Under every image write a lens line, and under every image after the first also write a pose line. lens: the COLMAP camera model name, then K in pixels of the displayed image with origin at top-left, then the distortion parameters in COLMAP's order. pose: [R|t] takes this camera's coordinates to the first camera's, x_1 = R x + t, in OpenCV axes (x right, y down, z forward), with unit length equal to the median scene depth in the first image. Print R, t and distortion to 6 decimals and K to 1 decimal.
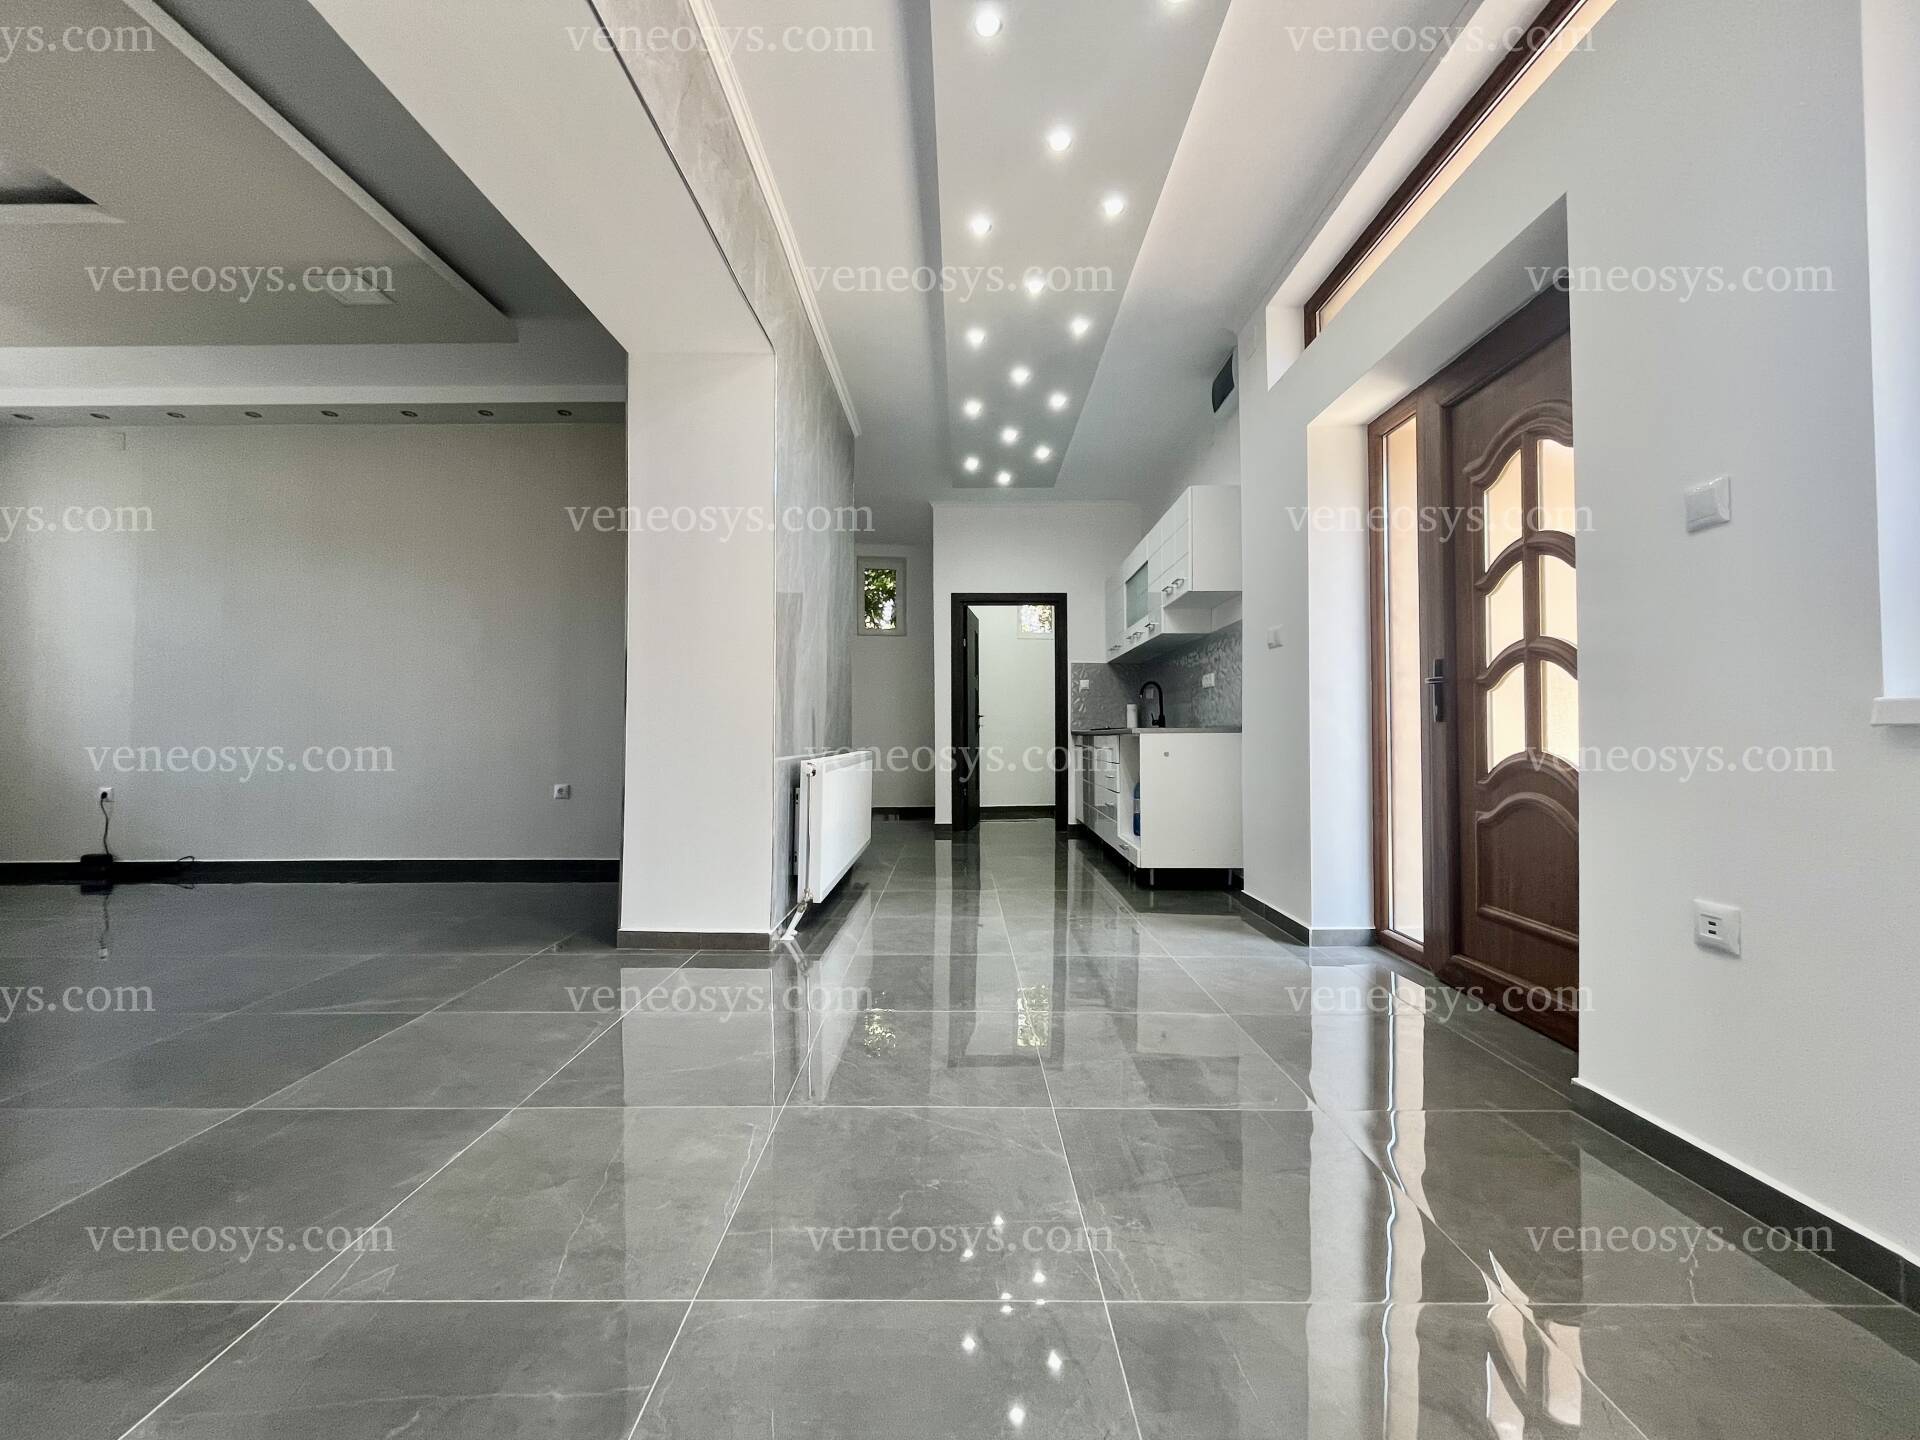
lens RADIAL K [[768.8, 0, 961.7], [0, 768.8, 721.1], [0, 0, 1]] dist [-0.003518, 0.000420]
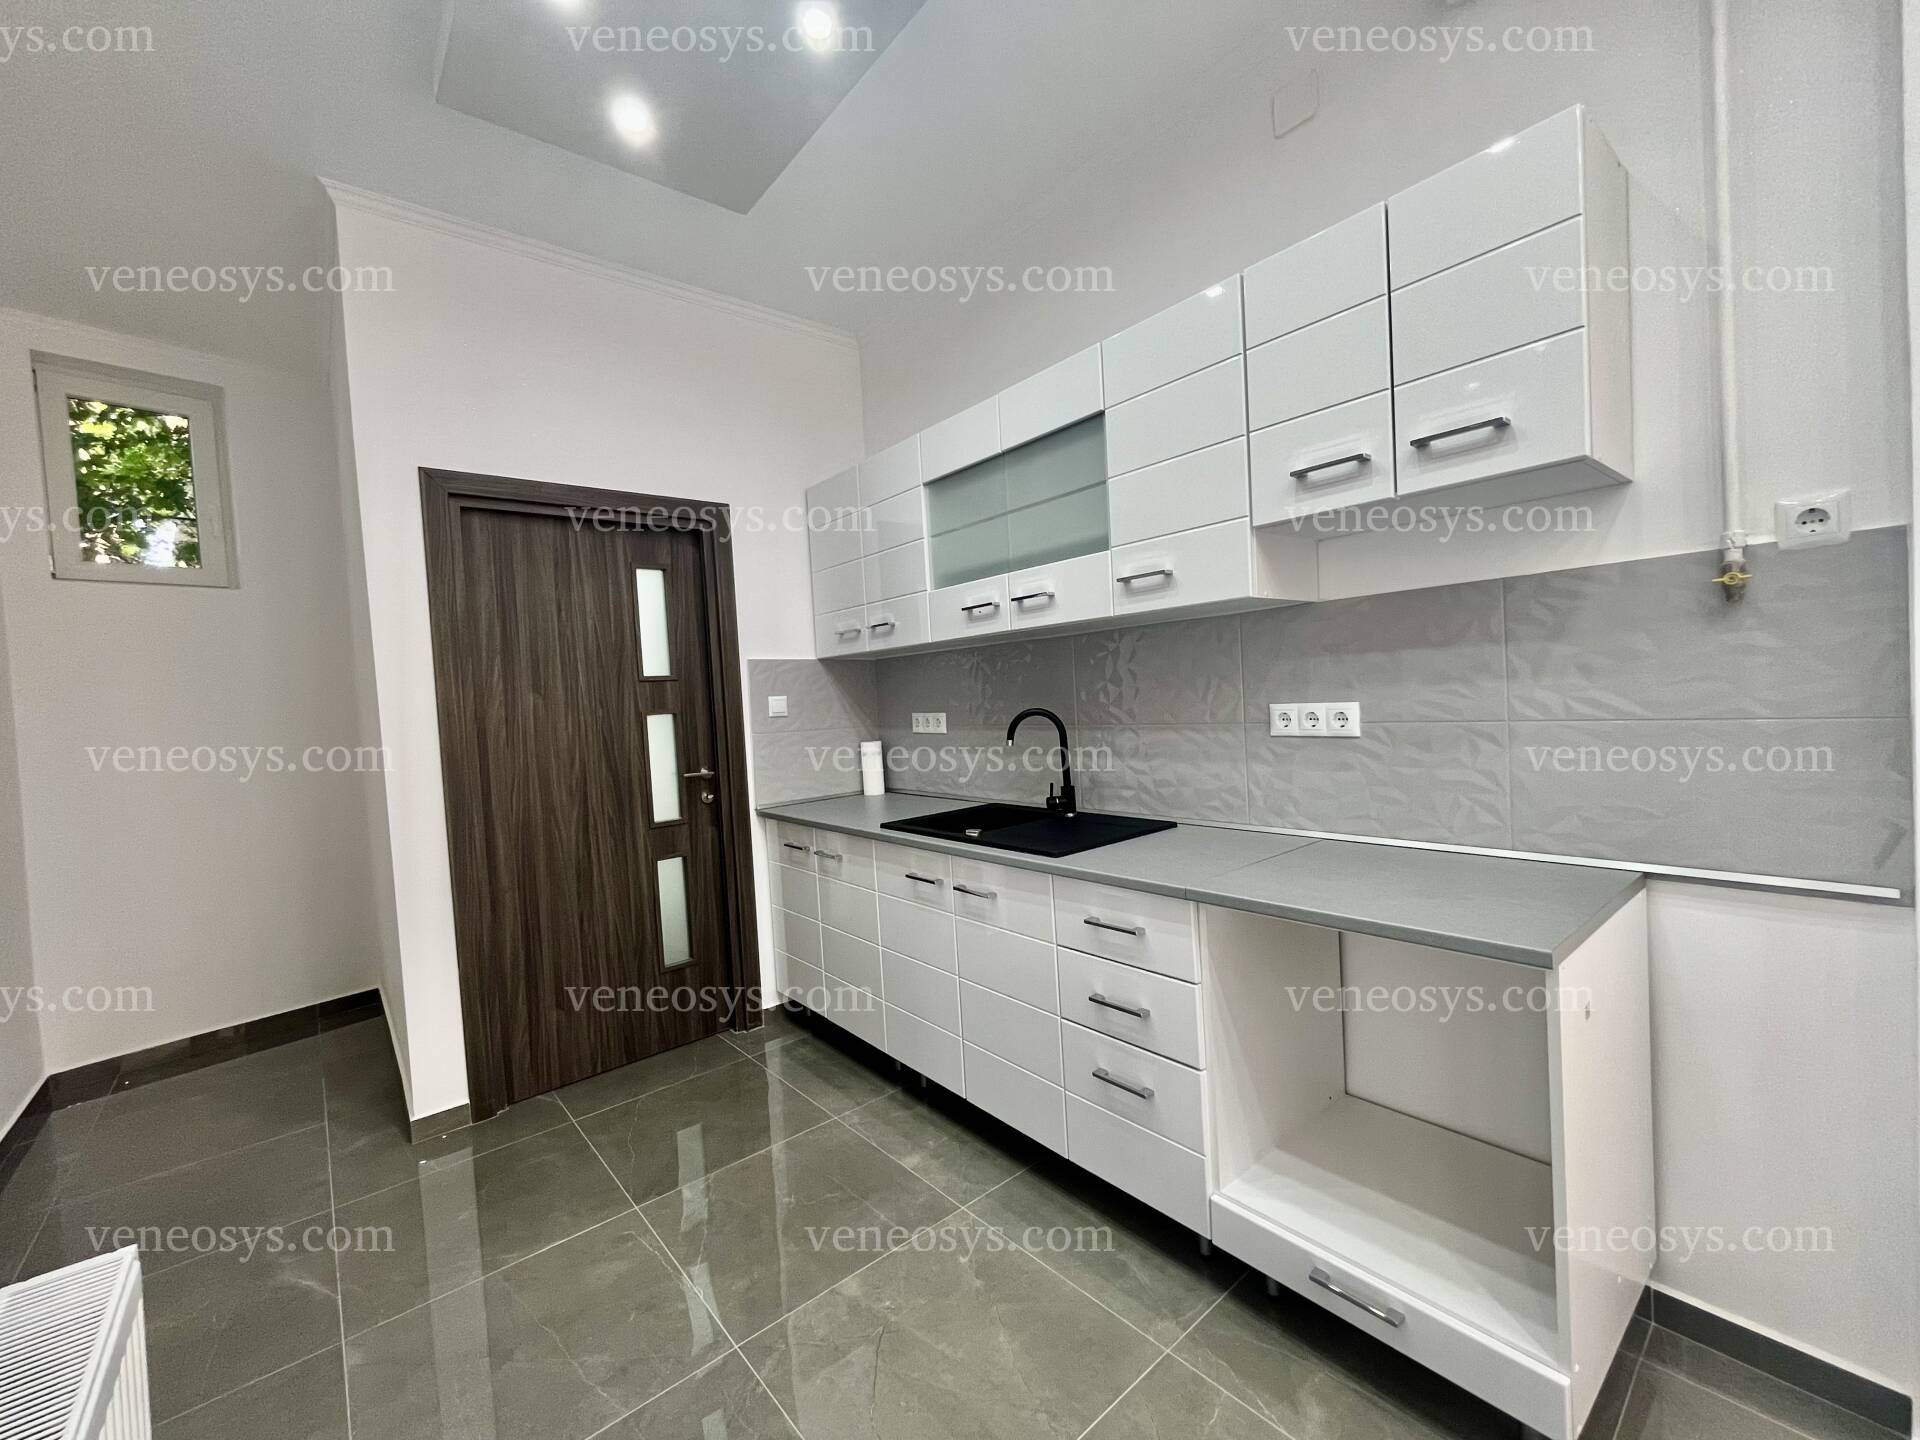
lens RADIAL K [[768.8, 0, 947.0], [0, 768.8, 723.9], [0, 0, 1]] dist [-0.003518, 0.000420]
pose [[0.765273, -0.062011, 0.640712, -0.061859], [0.041842, 0.998036, 0.046619, -0.054432], [-0.642344, -0.008867, 0.766365, 0.570830]]
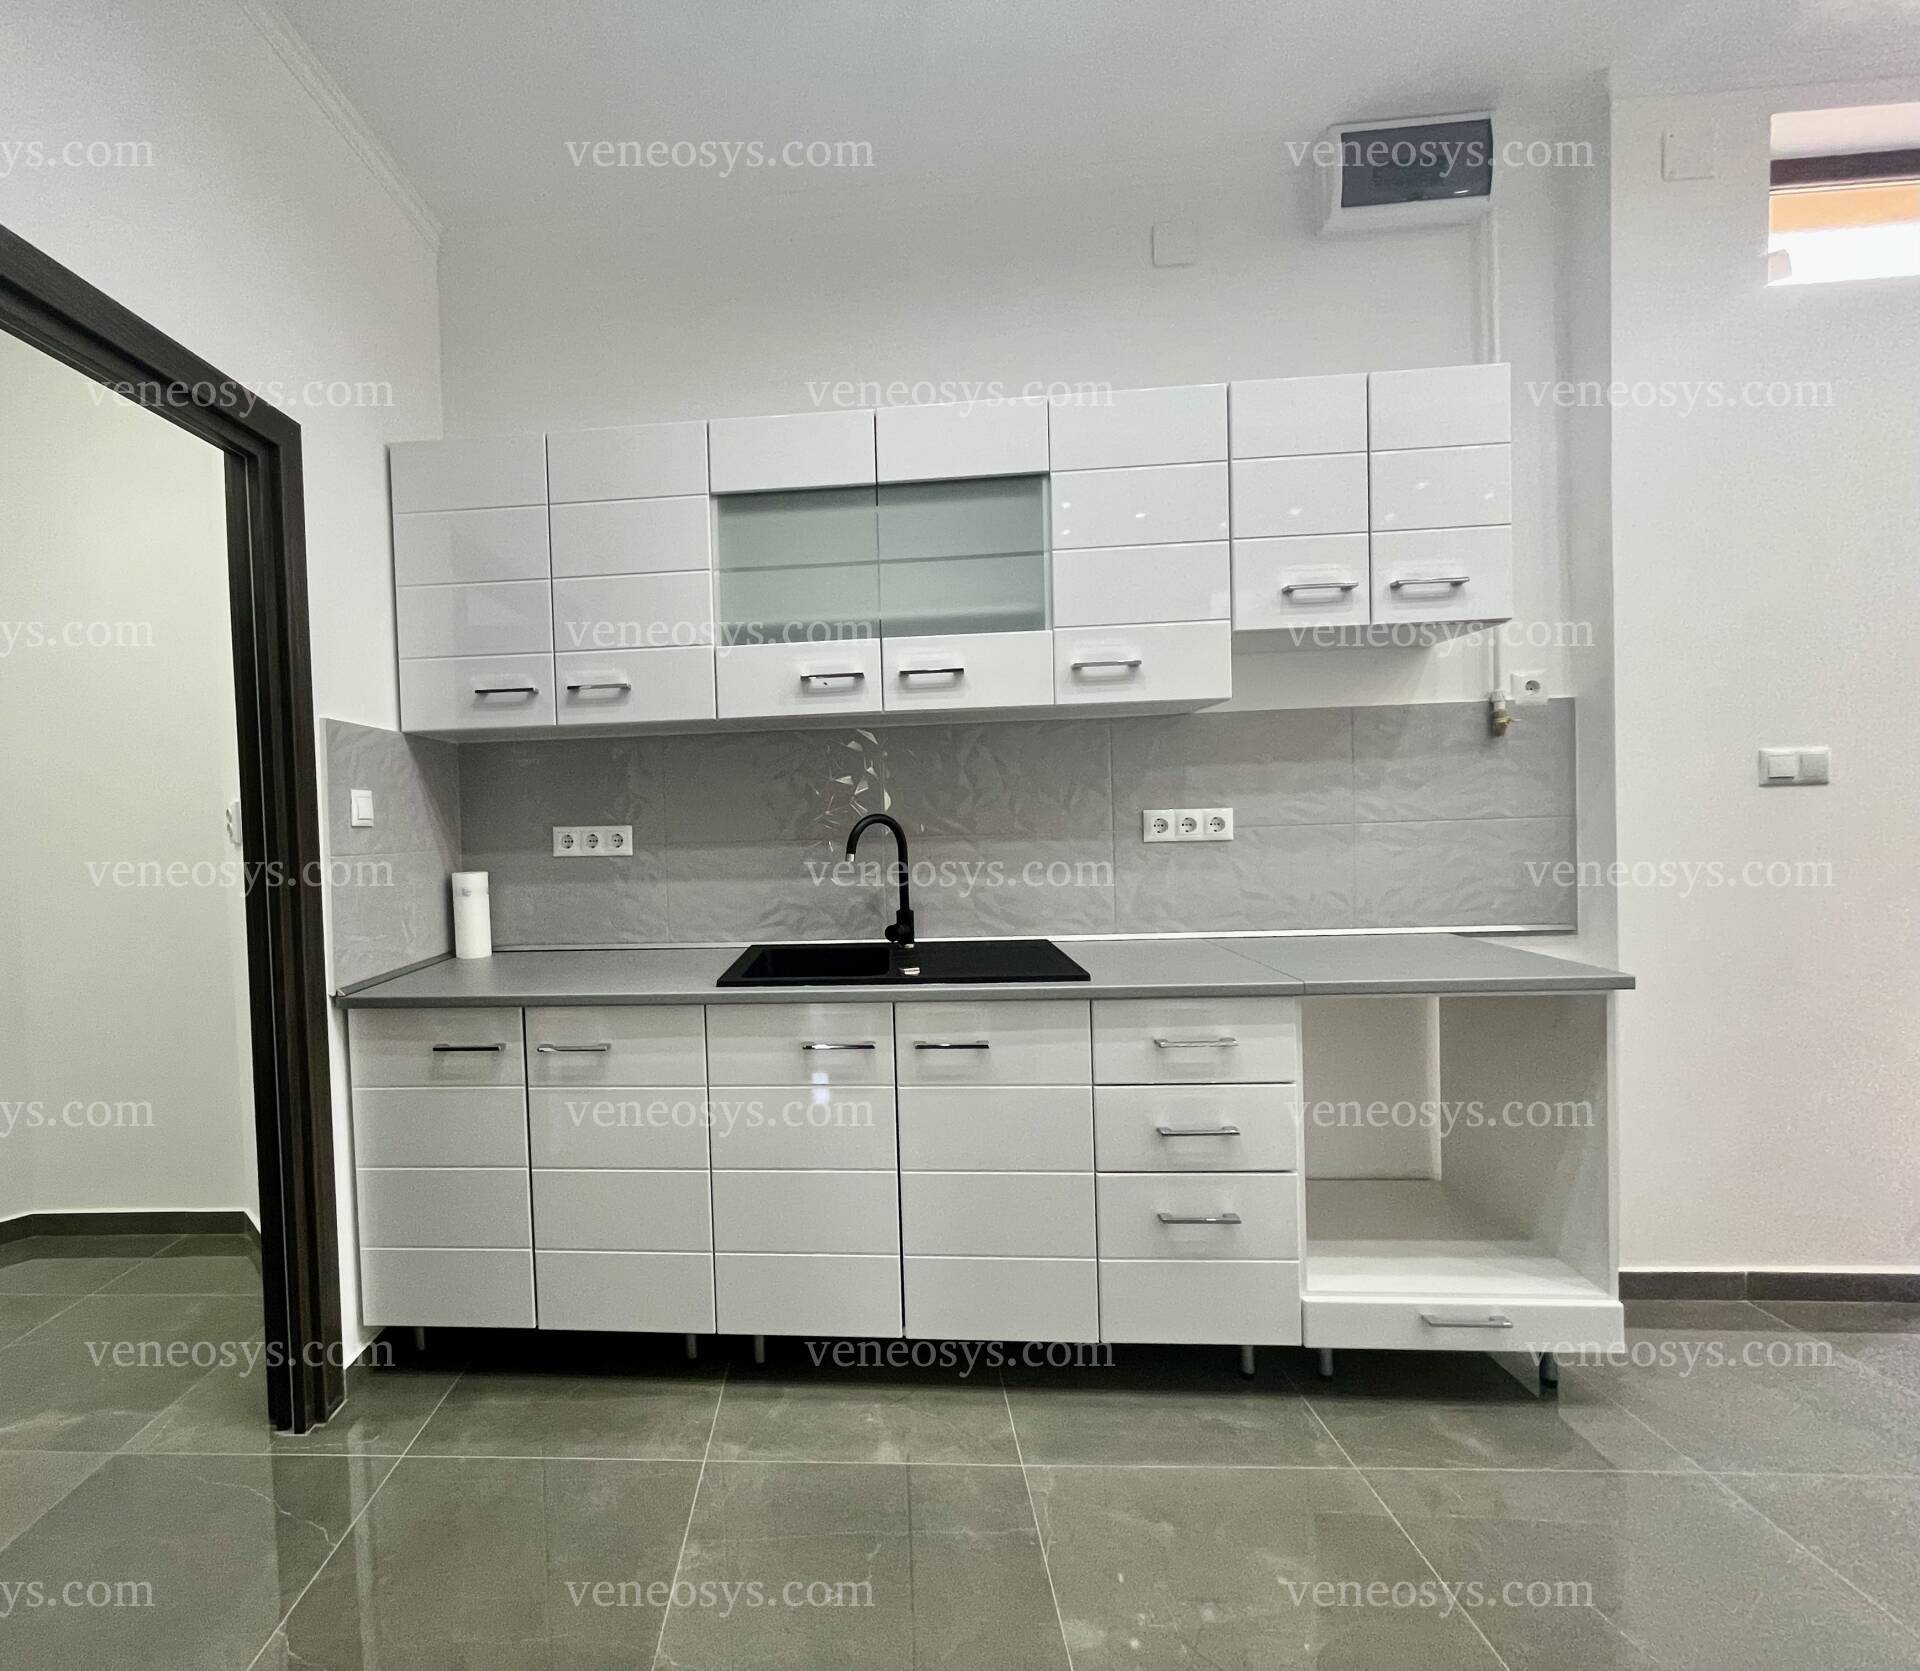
lens RADIAL K [[858.8, 0, 960.1], [0, 858.8, 830.1], [0, 0, 1]] dist [-0.005320, -0.000020]
pose [[0.077210, -0.024550, 0.996713, -0.116017], [0.014940, 0.999613, 0.023464, -0.044040], [-0.996903, 0.013079, 0.077546, 0.769372]]
